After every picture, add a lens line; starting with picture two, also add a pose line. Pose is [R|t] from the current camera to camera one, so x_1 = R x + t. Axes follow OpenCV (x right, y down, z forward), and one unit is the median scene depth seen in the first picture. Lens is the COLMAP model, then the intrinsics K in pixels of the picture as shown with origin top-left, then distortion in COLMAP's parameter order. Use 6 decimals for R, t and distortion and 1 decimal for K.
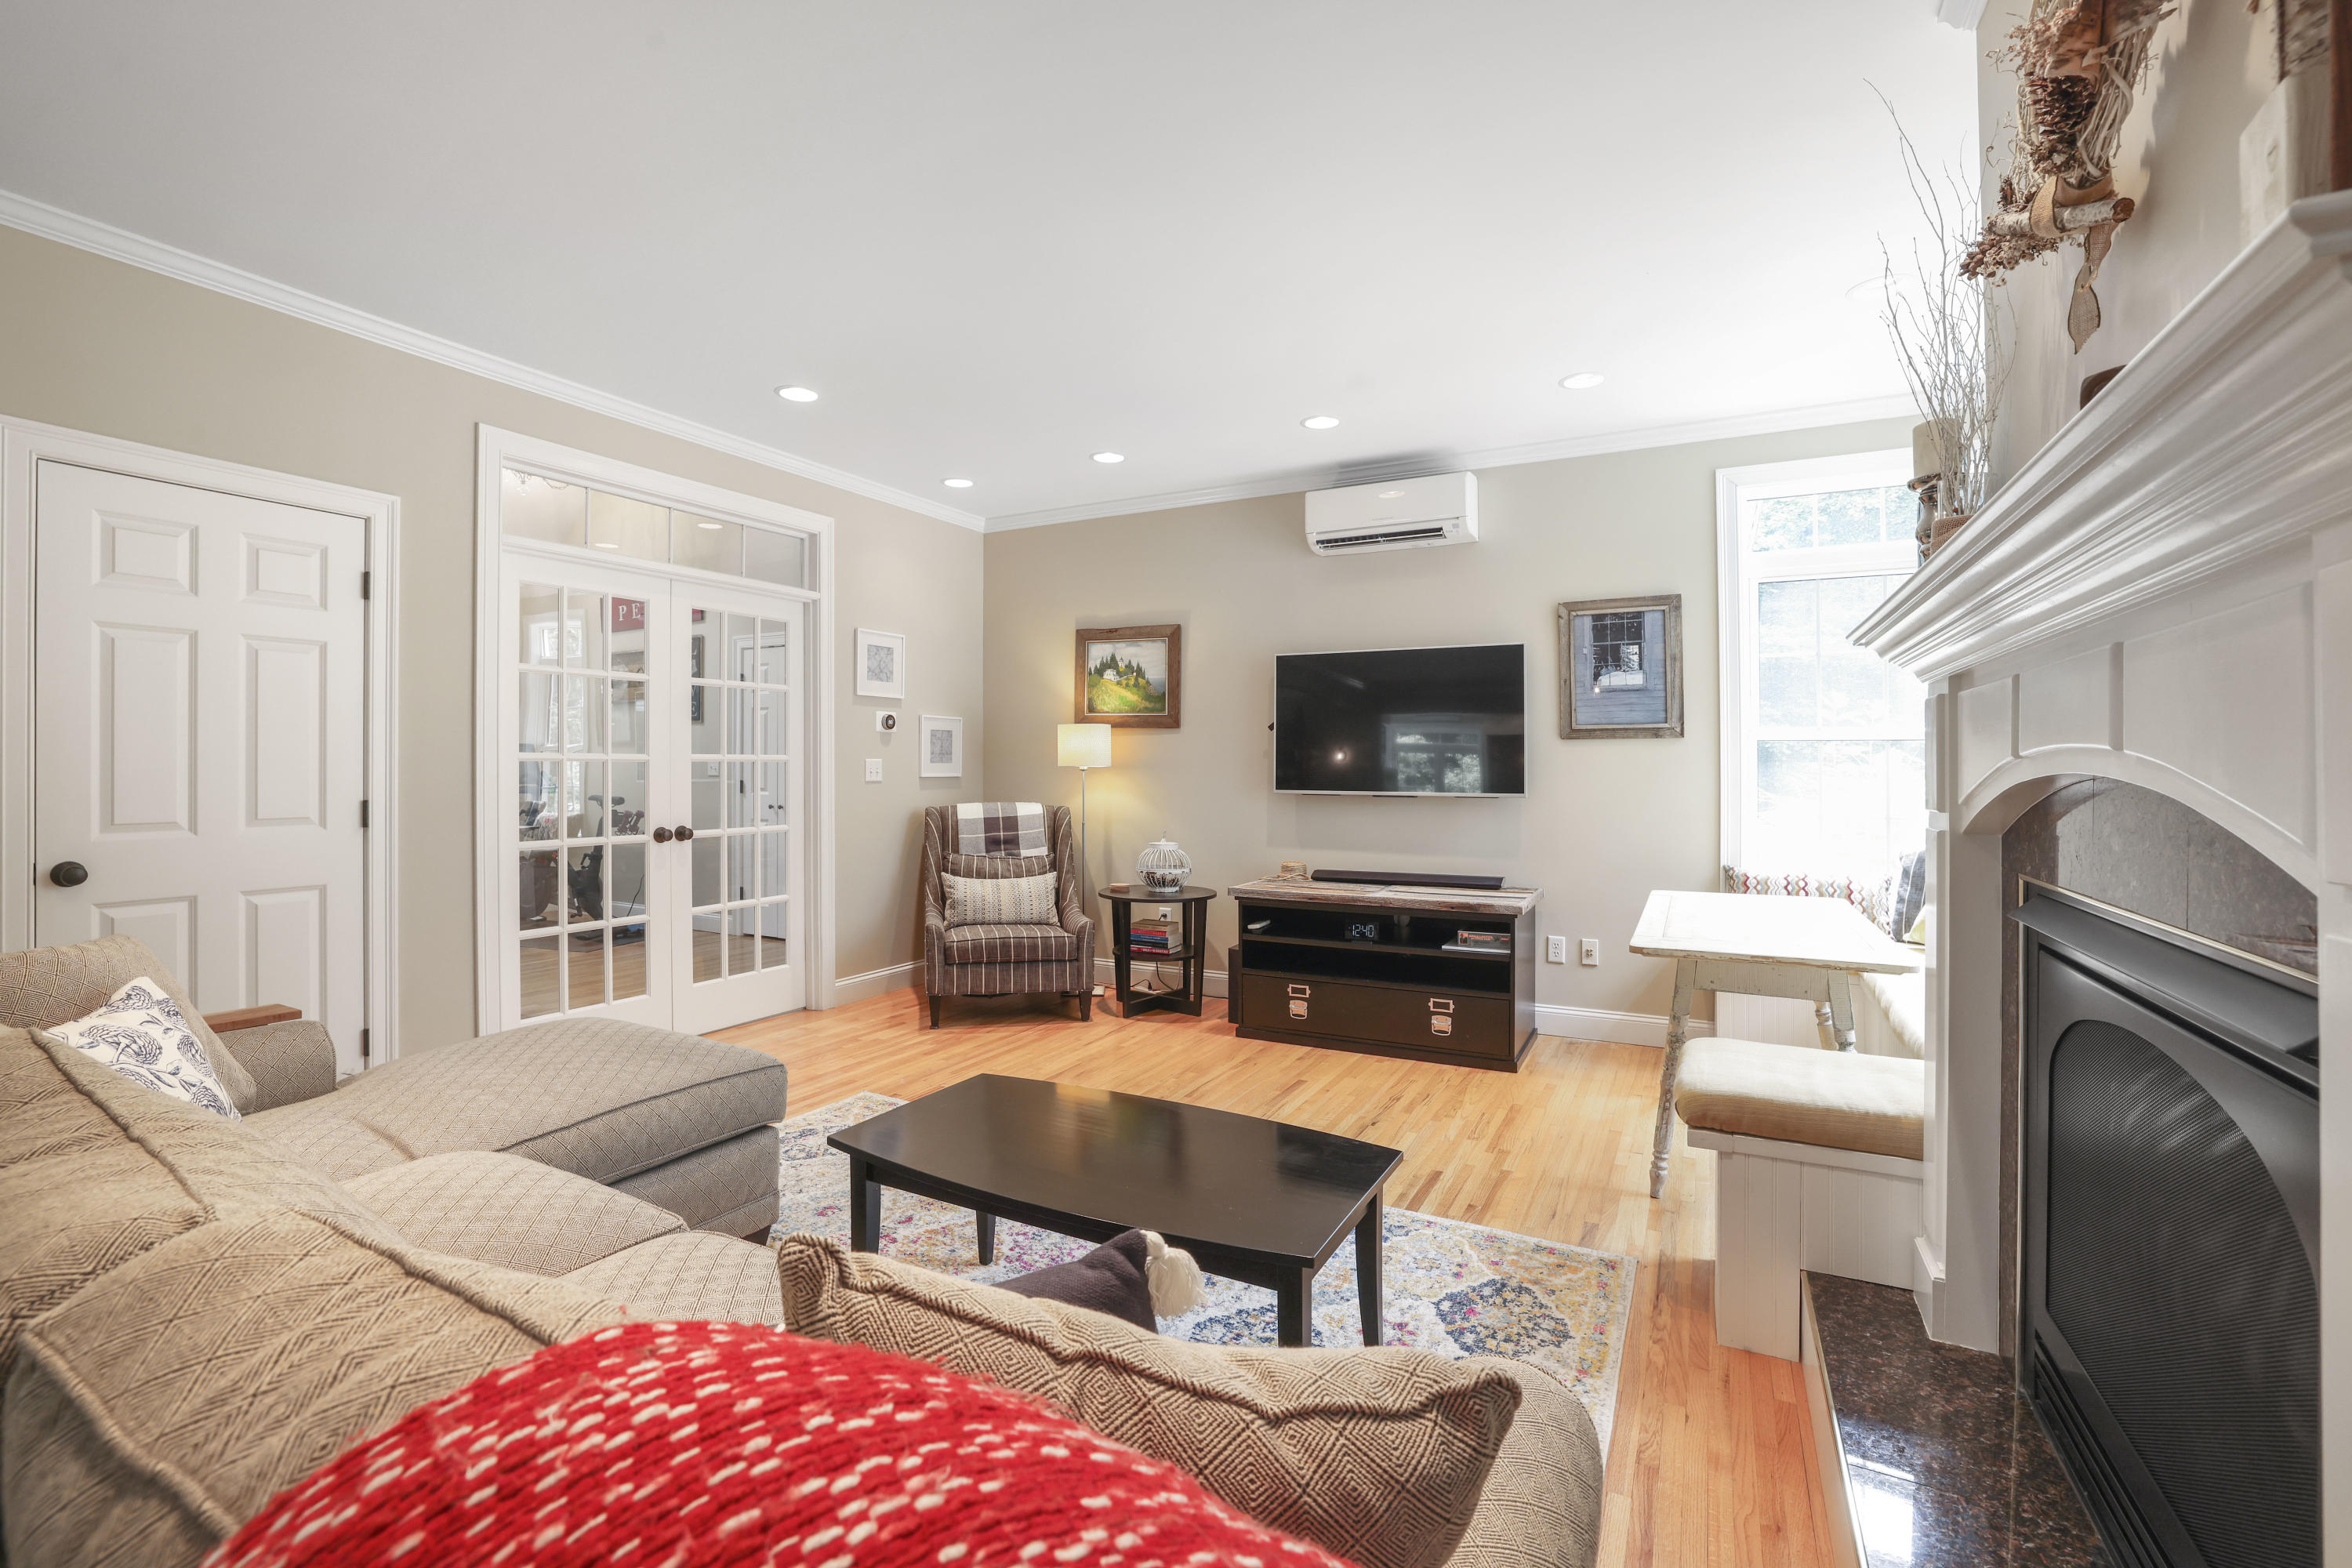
lens RADIAL K [[1009.0, 0, 1177.6], [0, 1009.0, 781.7], [0, 0, 1]] dist [-0.002774, 0.000315]
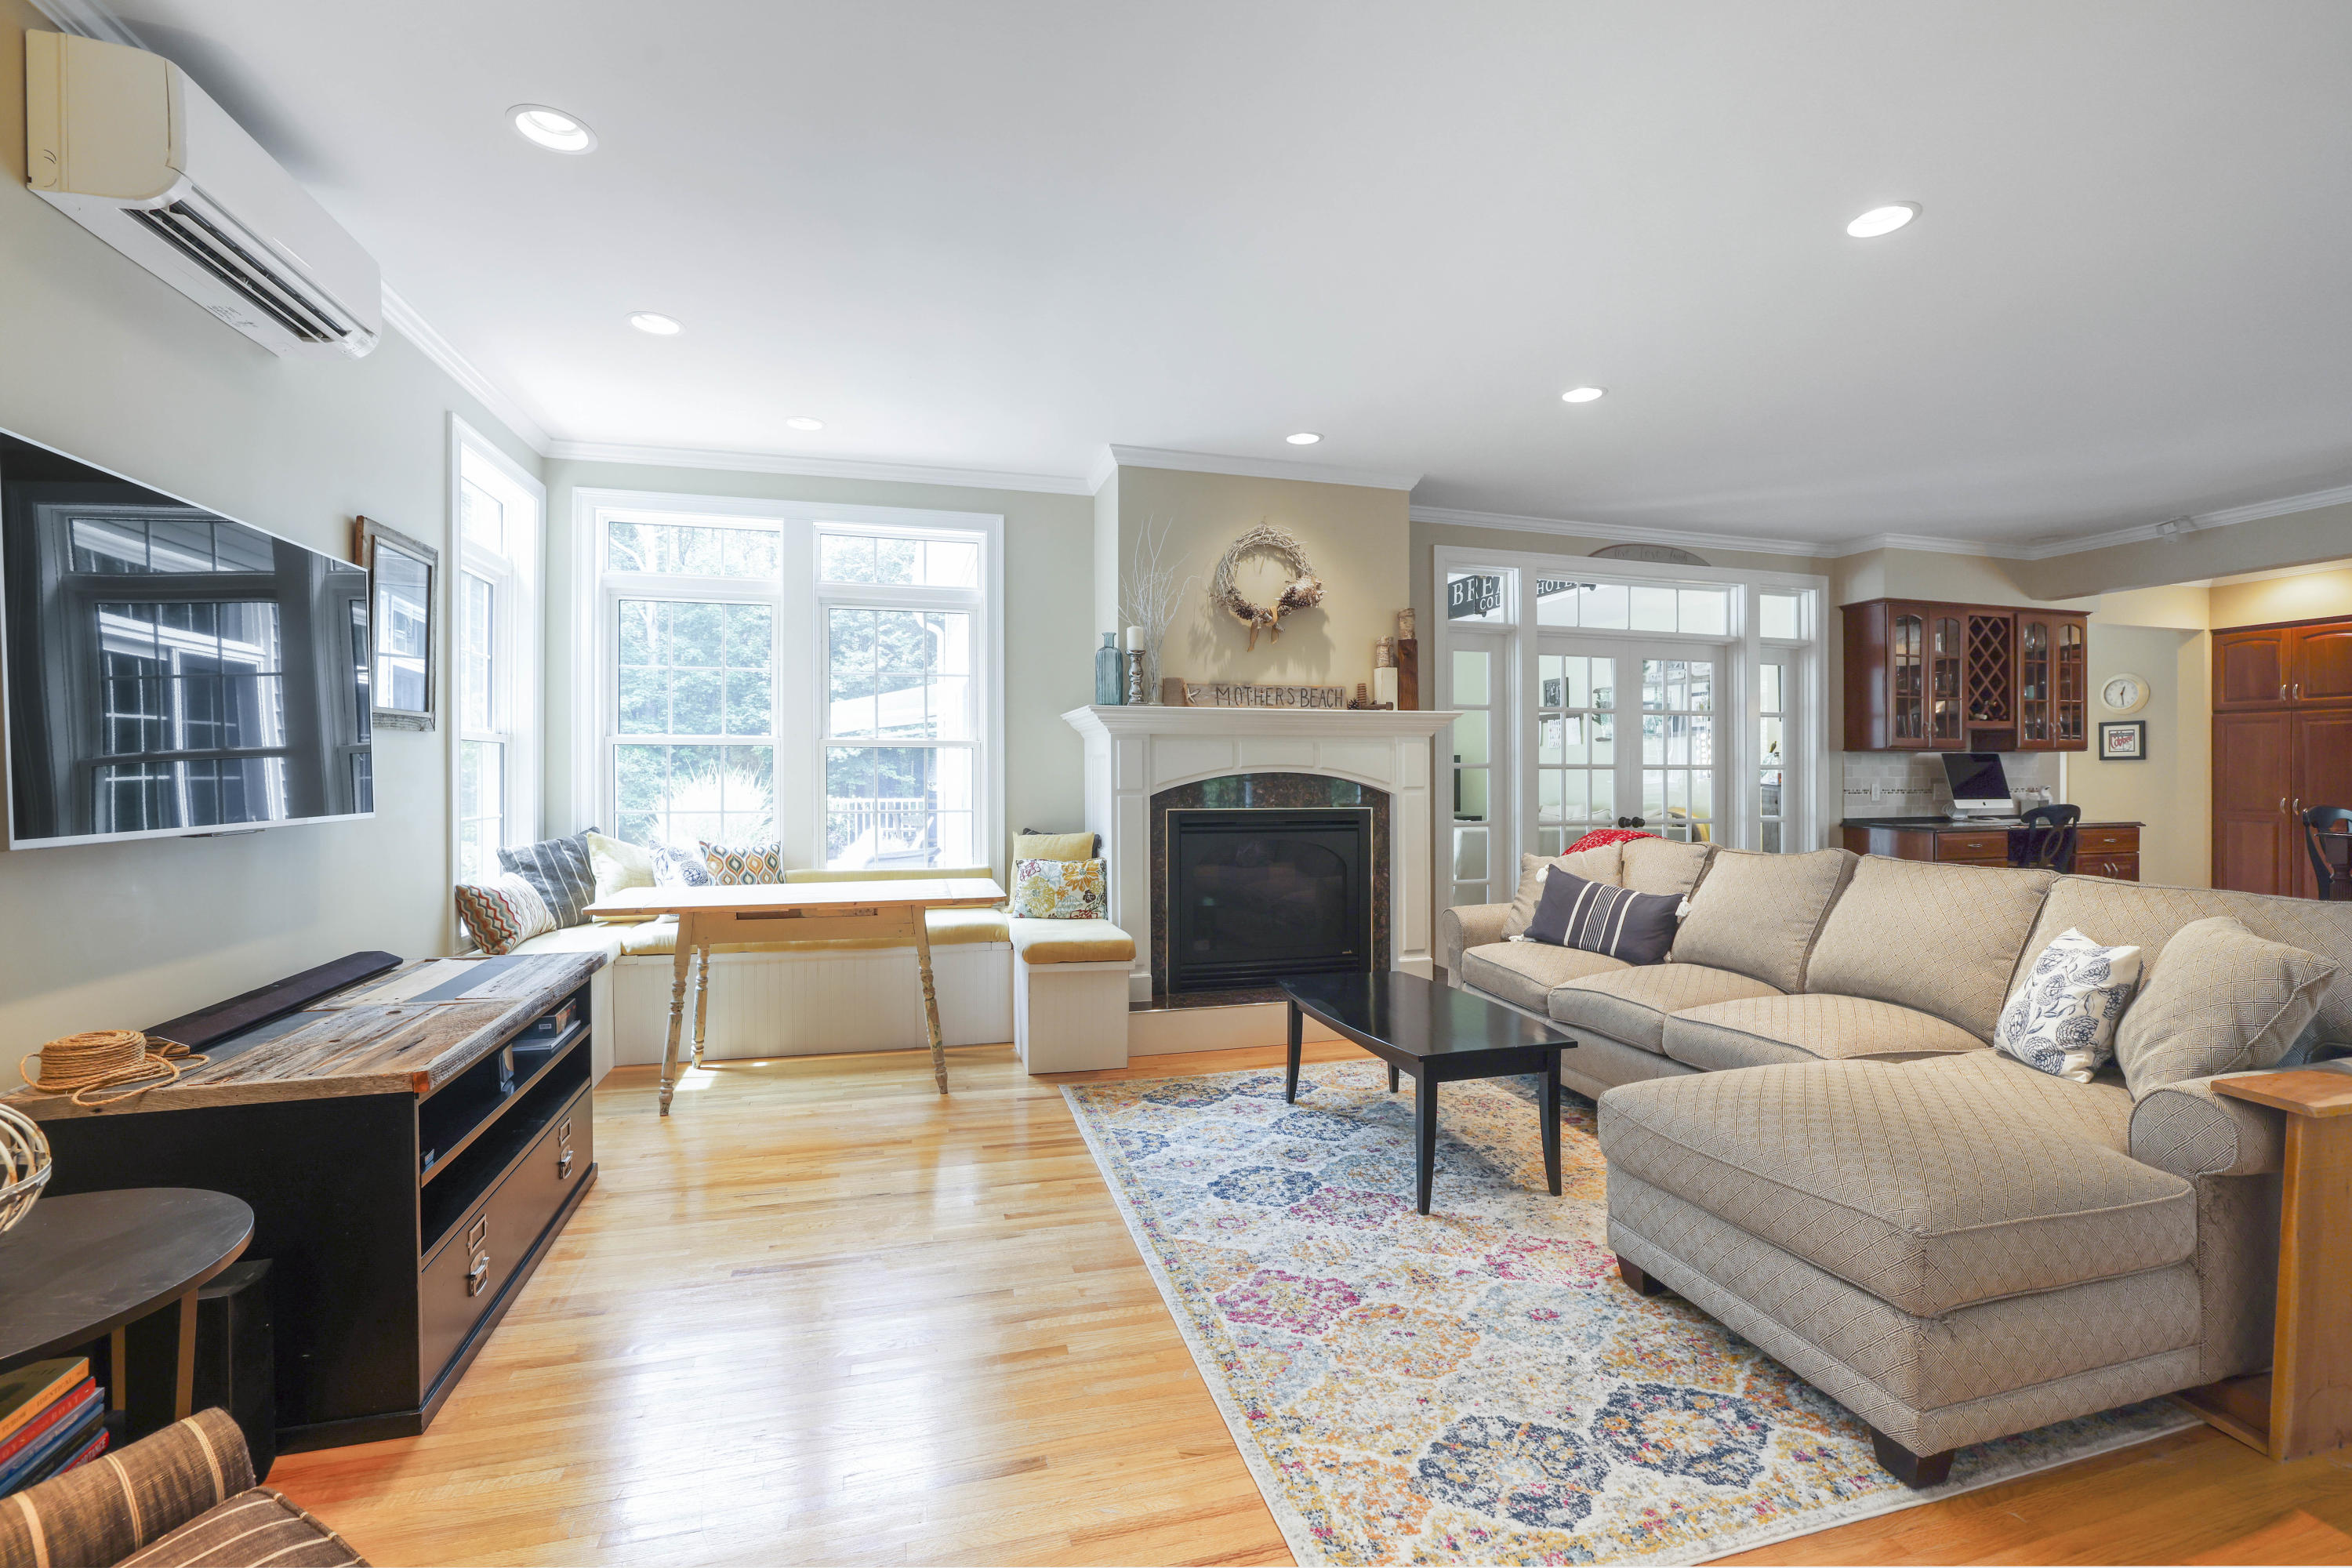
lens RADIAL K [[1009.0, 0, 1174.5], [0, 1009.0, 783.9], [0, 0, 1]] dist [-0.002774, 0.000315]
pose [[-0.694165, -0.004004, 0.719805, -0.771348], [0.003326, 0.999956, 0.008771, -0.008648], [-0.719809, 0.008483, -0.694121, 1.893989]]
